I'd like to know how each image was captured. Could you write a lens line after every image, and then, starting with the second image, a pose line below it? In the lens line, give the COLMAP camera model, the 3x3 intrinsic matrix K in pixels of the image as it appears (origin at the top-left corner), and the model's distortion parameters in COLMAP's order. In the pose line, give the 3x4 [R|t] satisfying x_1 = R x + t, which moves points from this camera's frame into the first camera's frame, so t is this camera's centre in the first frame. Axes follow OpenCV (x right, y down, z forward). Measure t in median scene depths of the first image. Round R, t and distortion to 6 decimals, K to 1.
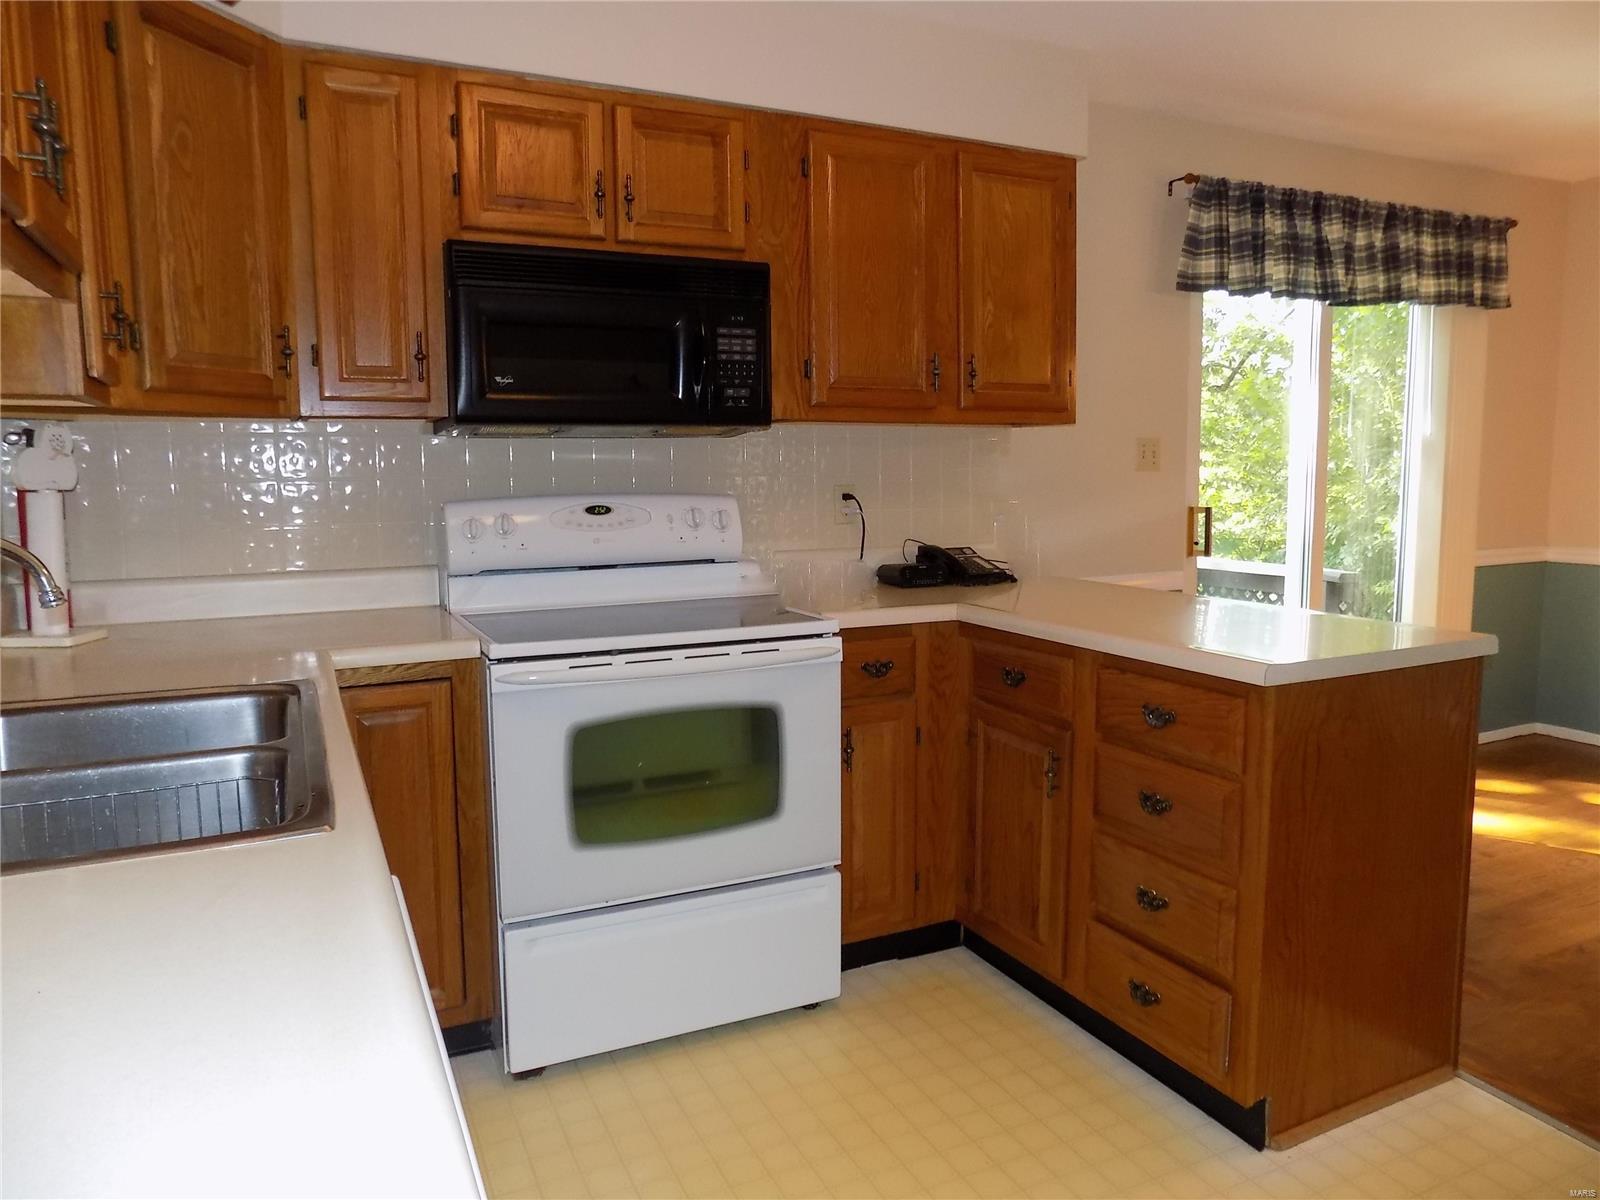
lens RADIAL K [[1071.3, 0, 798.4], [0, 1071.3, 585.8], [0, 0, 1]] dist [-0.059612, 0.047747]
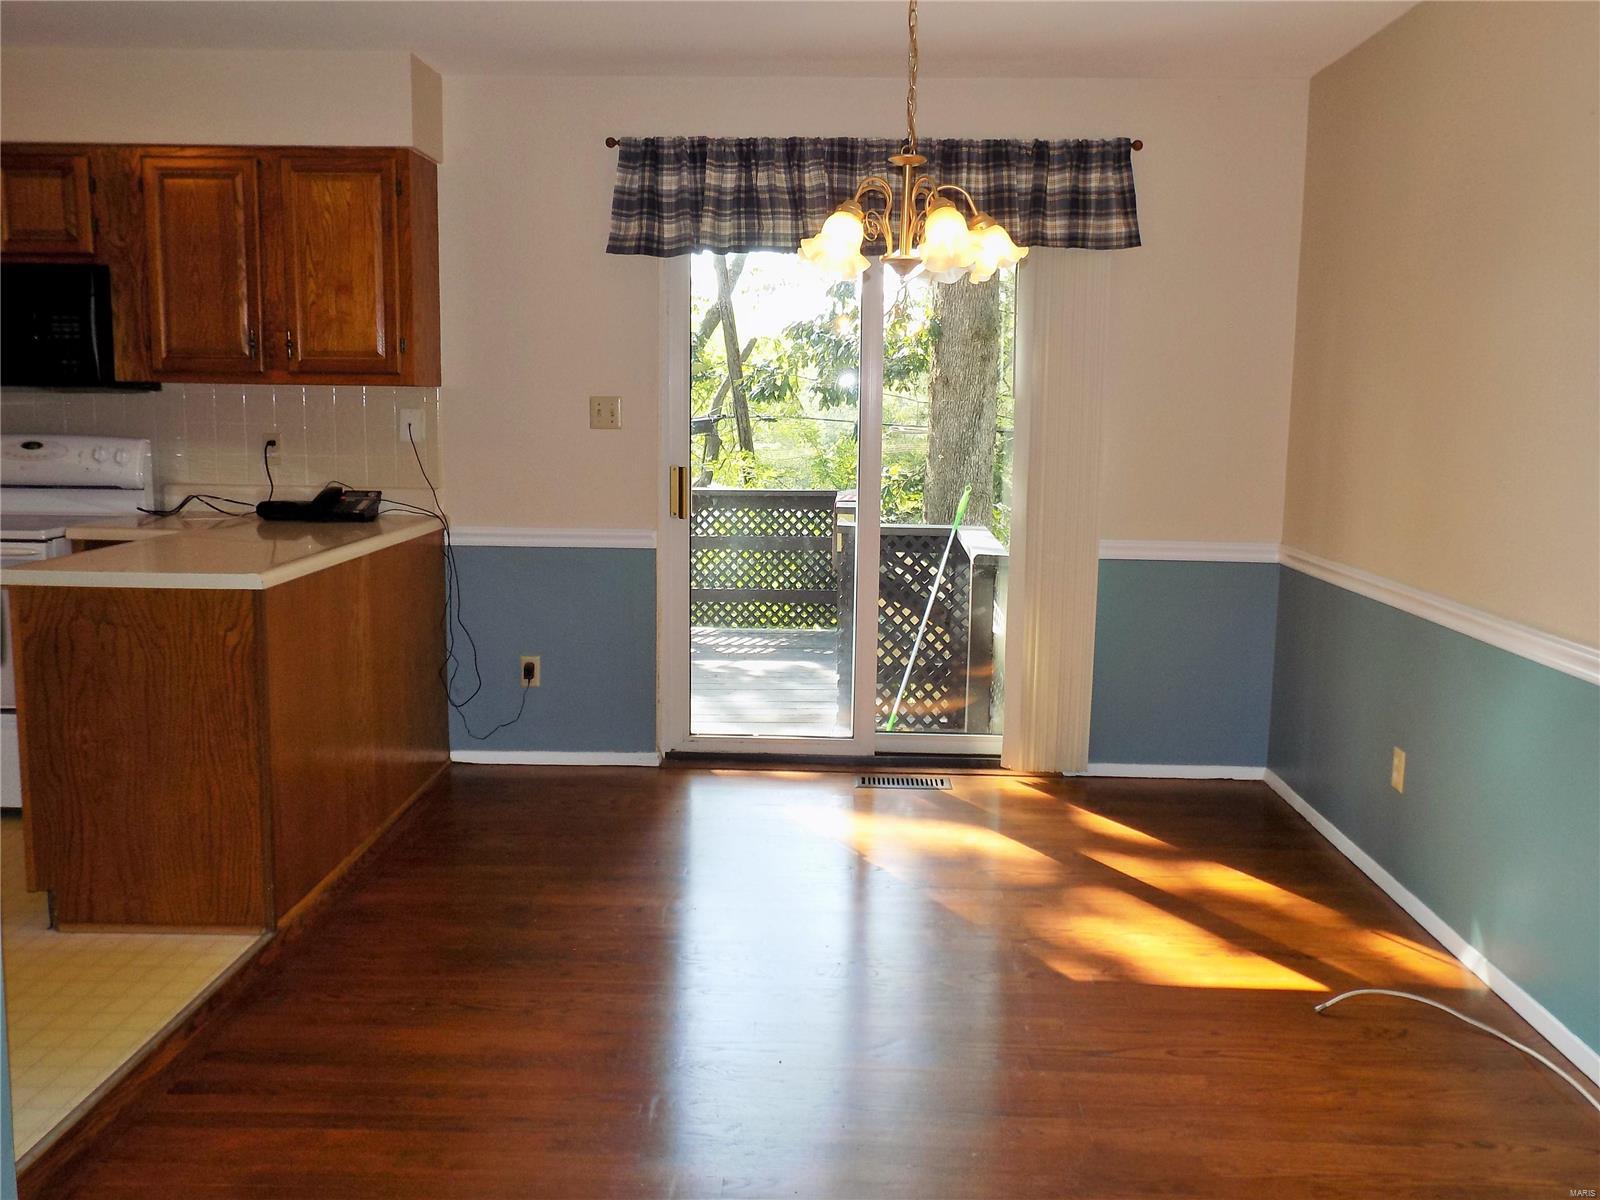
lens RADIAL K [[1290.4, 0, 814.3], [0, 1290.4, 594.3], [0, 0, 1]] dist [-0.035471, 0.027931]
pose [[0.890429, 0.093625, -0.445387, 1.358300], [-0.075713, 0.995448, 0.057885, -0.047348], [0.448779, -0.017821, 0.893465, -0.025896]]
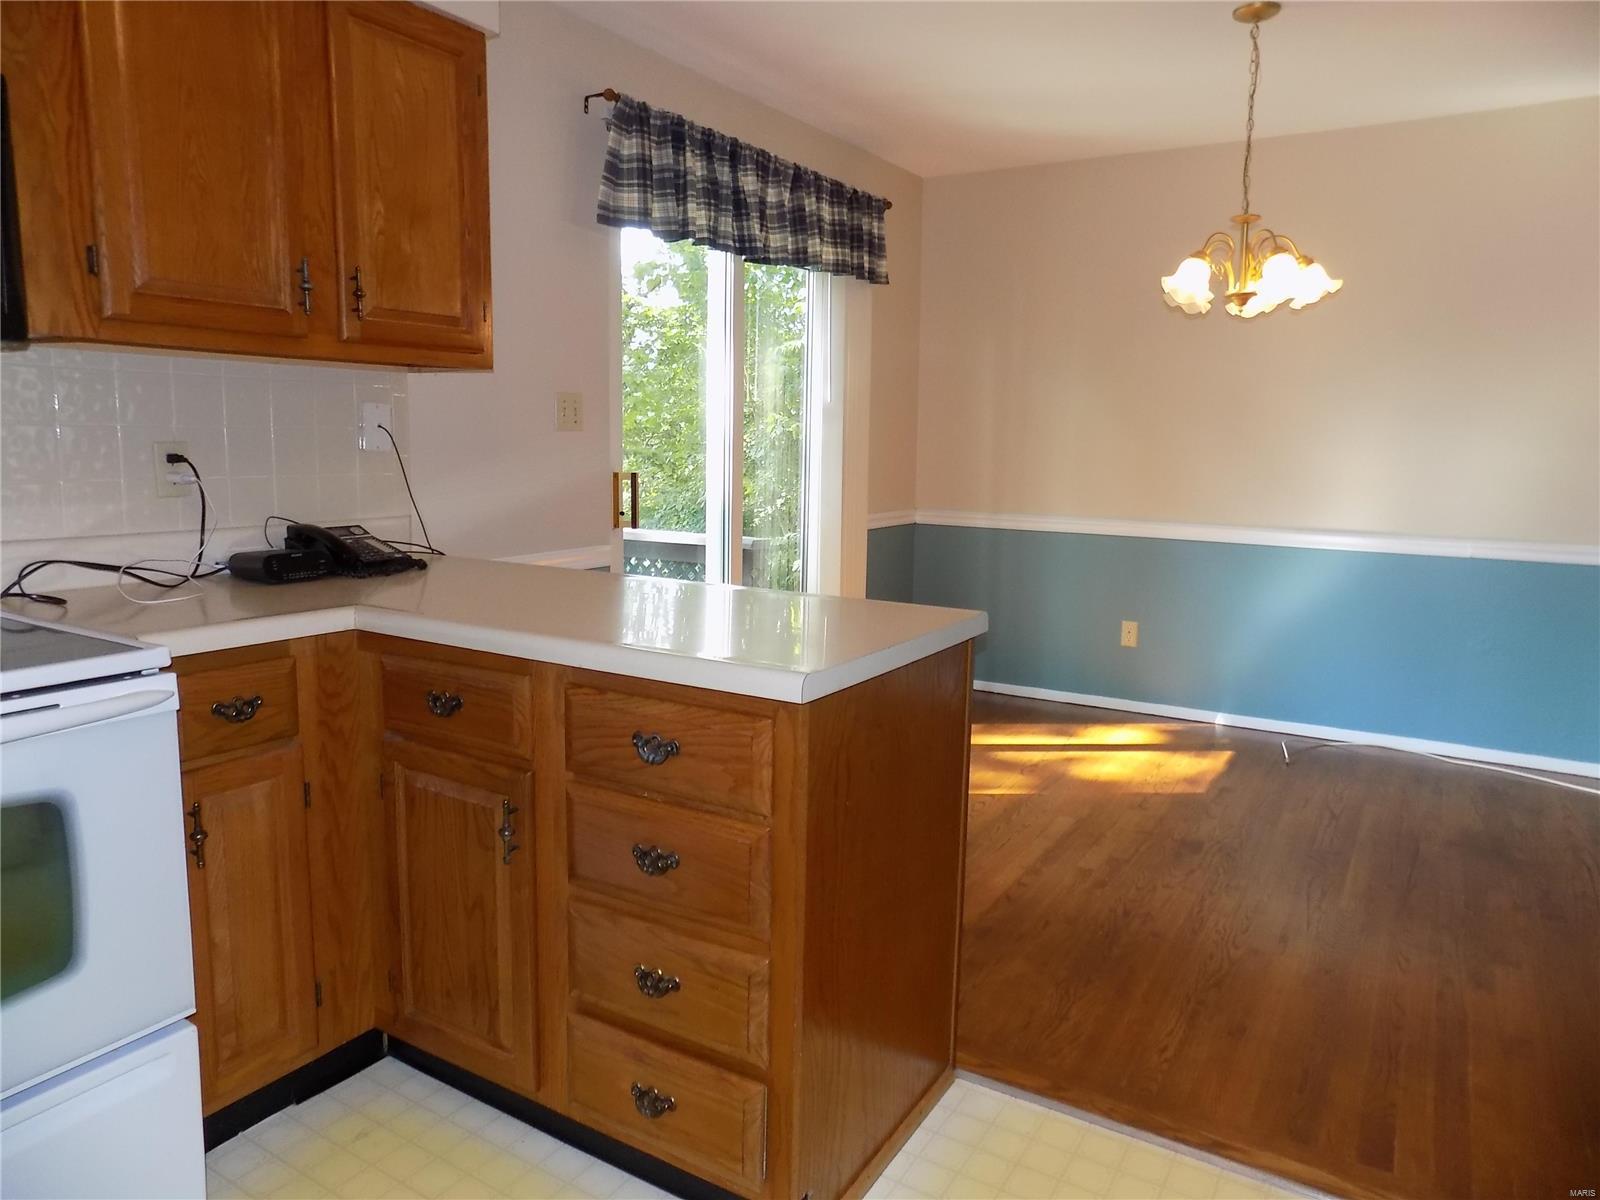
lens RADIAL K [[1071.3, 0, 810.7], [0, 1071.3, 578.1], [0, 0, 1]] dist [-0.059612, 0.047747]
pose [[0.834565, -0.051009, 0.548543, 0.011802], [0.037300, 0.998651, 0.036115, -0.015970], [-0.549645, -0.009680, 0.835342, 0.211905]]
